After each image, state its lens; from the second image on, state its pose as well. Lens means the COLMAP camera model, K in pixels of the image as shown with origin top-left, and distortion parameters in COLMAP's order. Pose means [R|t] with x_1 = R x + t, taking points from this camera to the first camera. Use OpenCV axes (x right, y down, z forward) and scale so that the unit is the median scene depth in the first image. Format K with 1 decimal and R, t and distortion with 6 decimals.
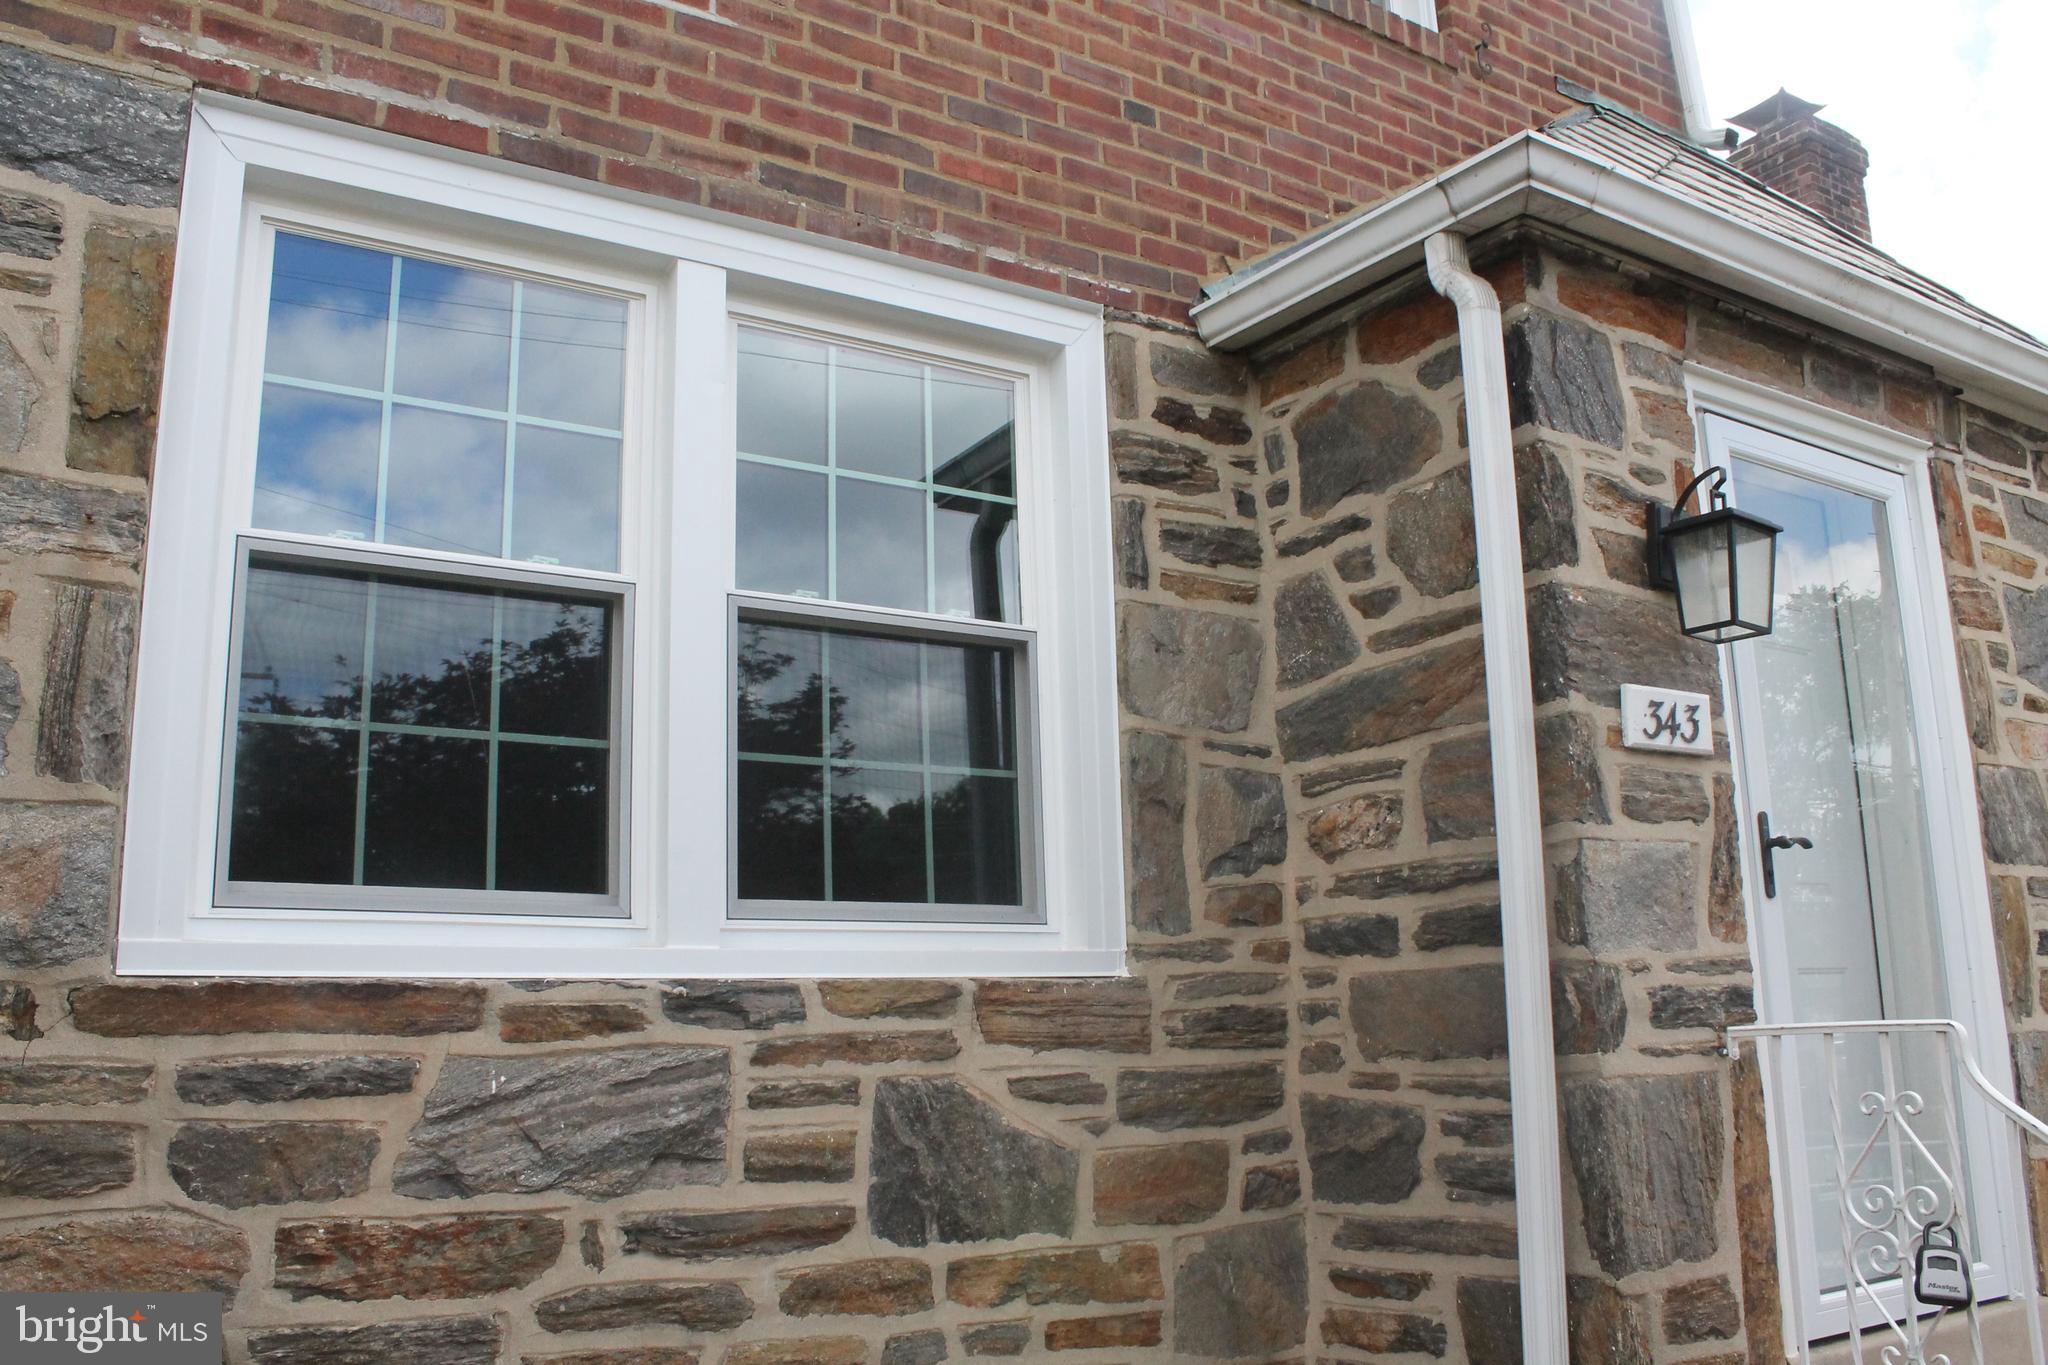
lens RADIAL K [[1739.7, 0, 1024.0], [0, 1739.7, 682.5], [0, 0, 1]] dist [-0.169656, 0.162645]
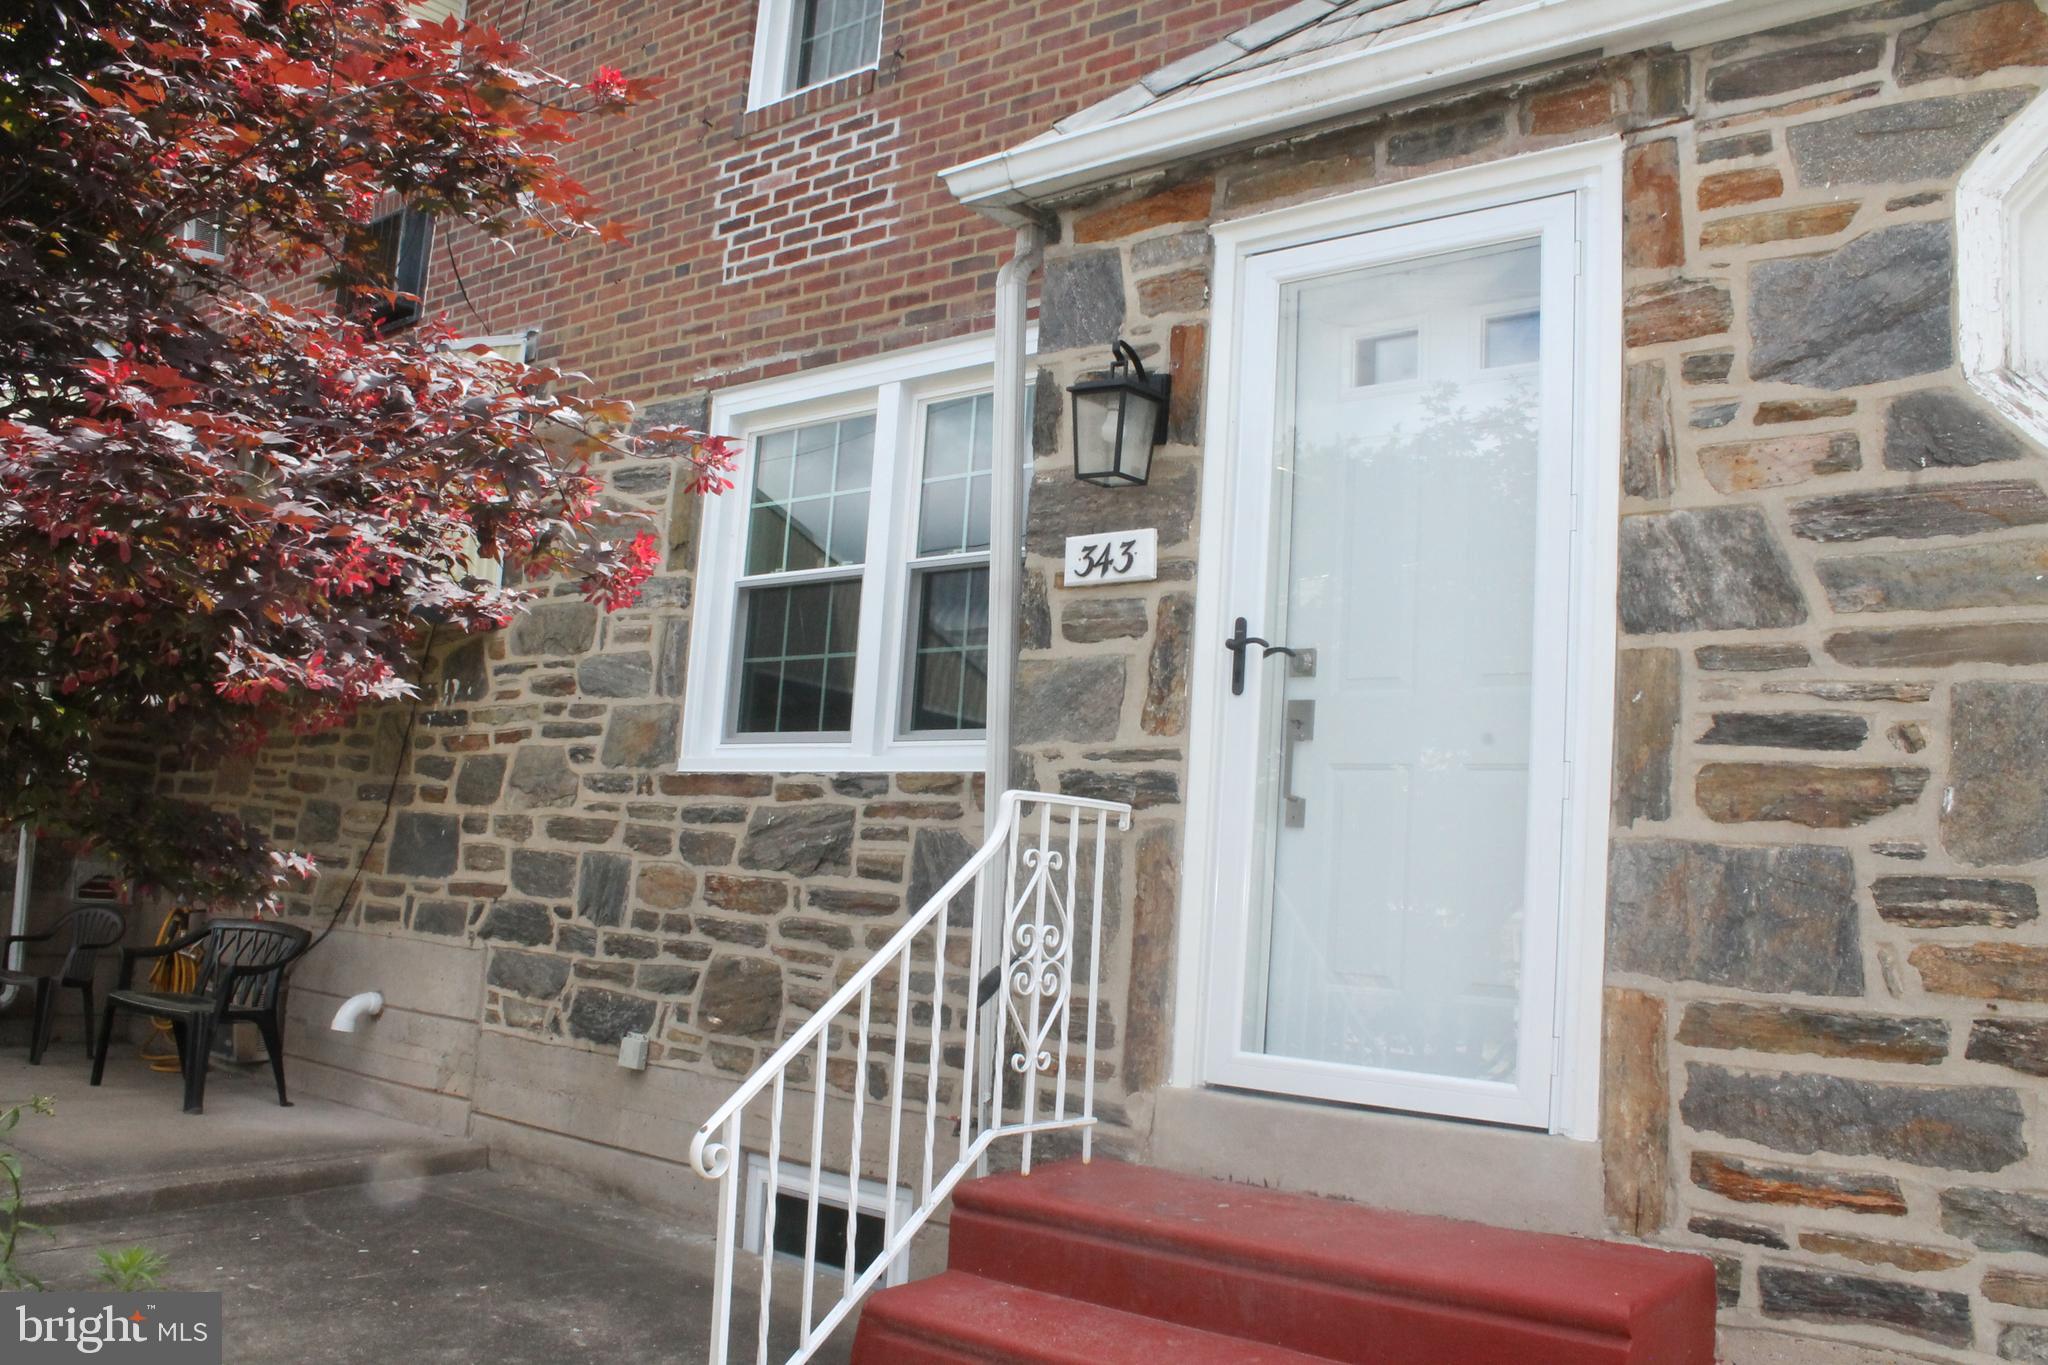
lens RADIAL K [[1739.7, 0, 1024.0], [0, 1739.7, 682.5], [0, 0, 1]] dist [-0.169656, 0.162645]
pose [[0.285980, -0.068662, -0.955772, 1.675067], [0.128682, 0.991147, -0.032700, 0.155774], [0.949556, -0.113639, 0.292283, 0.603505]]
